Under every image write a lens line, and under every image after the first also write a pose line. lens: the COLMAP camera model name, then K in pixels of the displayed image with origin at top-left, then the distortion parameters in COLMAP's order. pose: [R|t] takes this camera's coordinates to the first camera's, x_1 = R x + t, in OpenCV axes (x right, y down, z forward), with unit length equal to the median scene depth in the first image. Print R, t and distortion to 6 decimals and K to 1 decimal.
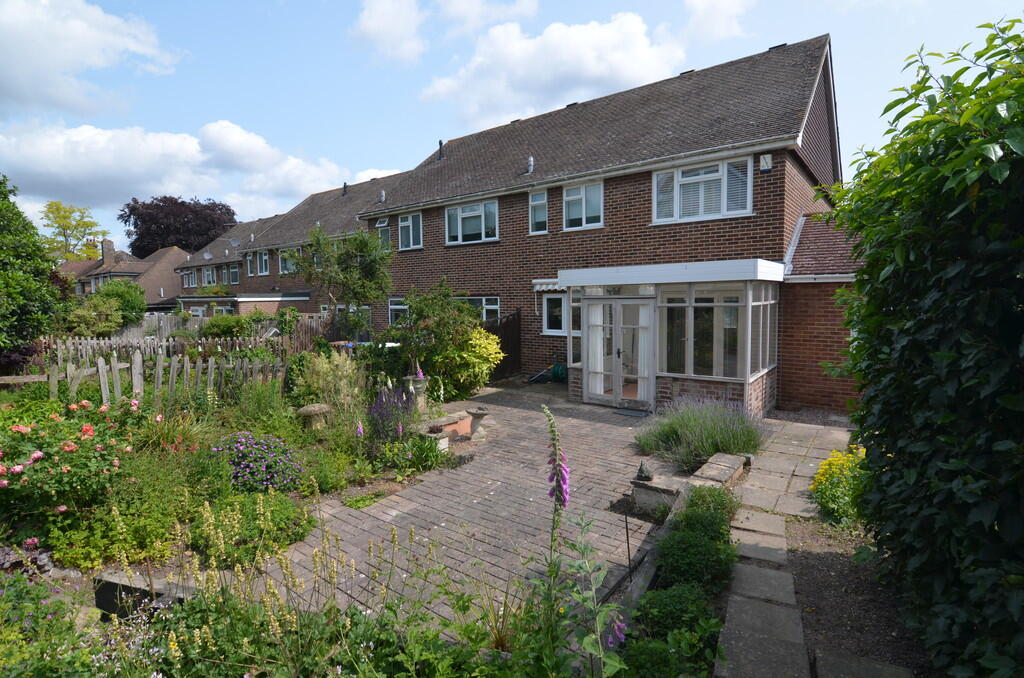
lens RADIAL K [[493.2, 0, 516.8], [0, 493.2, 328.7], [0, 0, 1]] dist [0.001221, -0.020961]
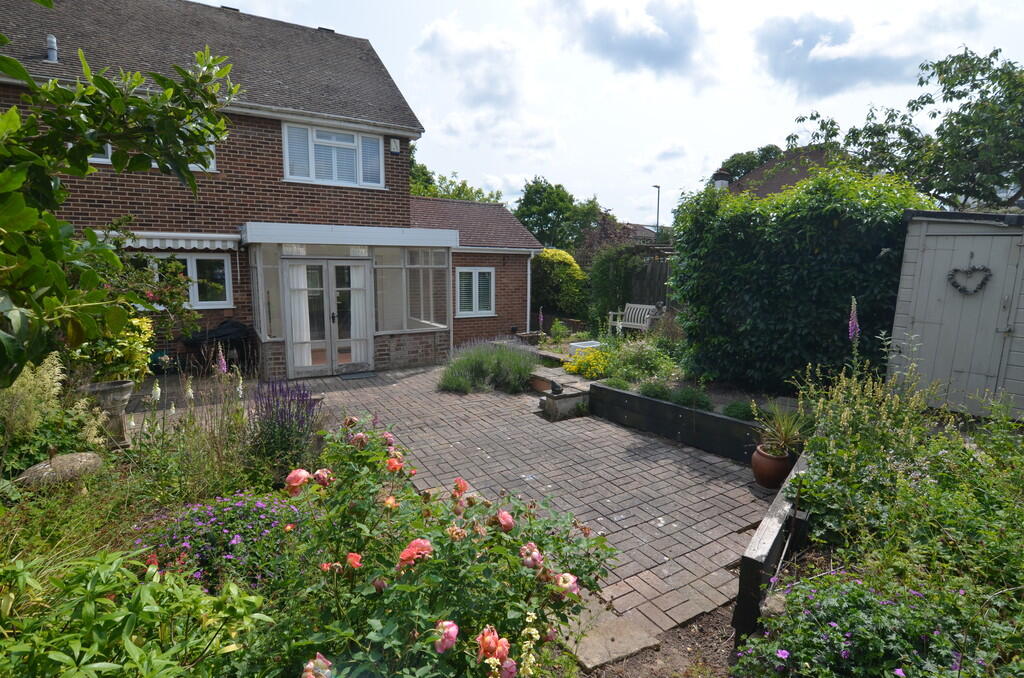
lens RADIAL K [[493.2, 0, 516.8], [0, 493.2, 328.7], [0, 0, 1]] dist [0.001221, -0.020961]
pose [[0.372357, -0.097835, 0.922919, -0.489332], [0.047946, 0.995128, 0.086146, 0.005409], [-0.926850, 0.012174, 0.375234, 0.292415]]
